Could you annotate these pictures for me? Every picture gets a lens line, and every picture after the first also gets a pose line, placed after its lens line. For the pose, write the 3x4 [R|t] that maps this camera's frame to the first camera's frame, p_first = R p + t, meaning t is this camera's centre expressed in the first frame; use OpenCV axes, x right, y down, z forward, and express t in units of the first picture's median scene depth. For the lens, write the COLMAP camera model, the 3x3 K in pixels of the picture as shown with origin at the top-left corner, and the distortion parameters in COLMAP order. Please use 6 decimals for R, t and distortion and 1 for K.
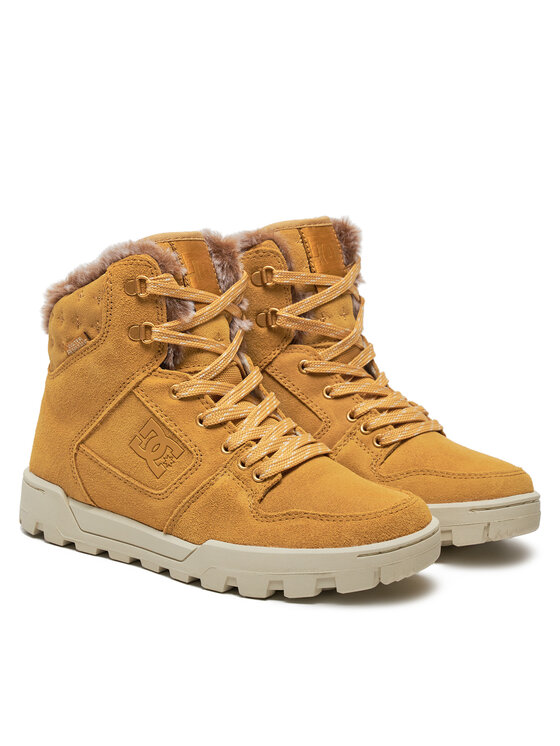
lens RADIAL K [[1810.4, 0, 279.7], [0, 1810.4, 372.5], [0, 0, 1]] dist [-0.023351, 0.000000]
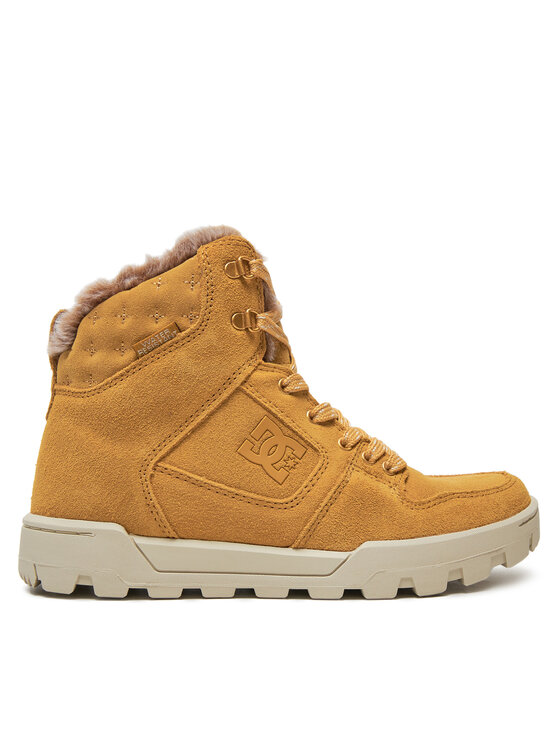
lens RADIAL K [[718.8, 0, 281.1], [0, 718.8, 375.8], [0, 0, 1]] dist [-0.056353, 0.000000]
pose [[0.754441, 0.014688, 0.656204, -0.291433], [0.129360, 0.976813, -0.170591, 0.065922], [-0.643494, 0.213588, 0.735048, 0.734194]]
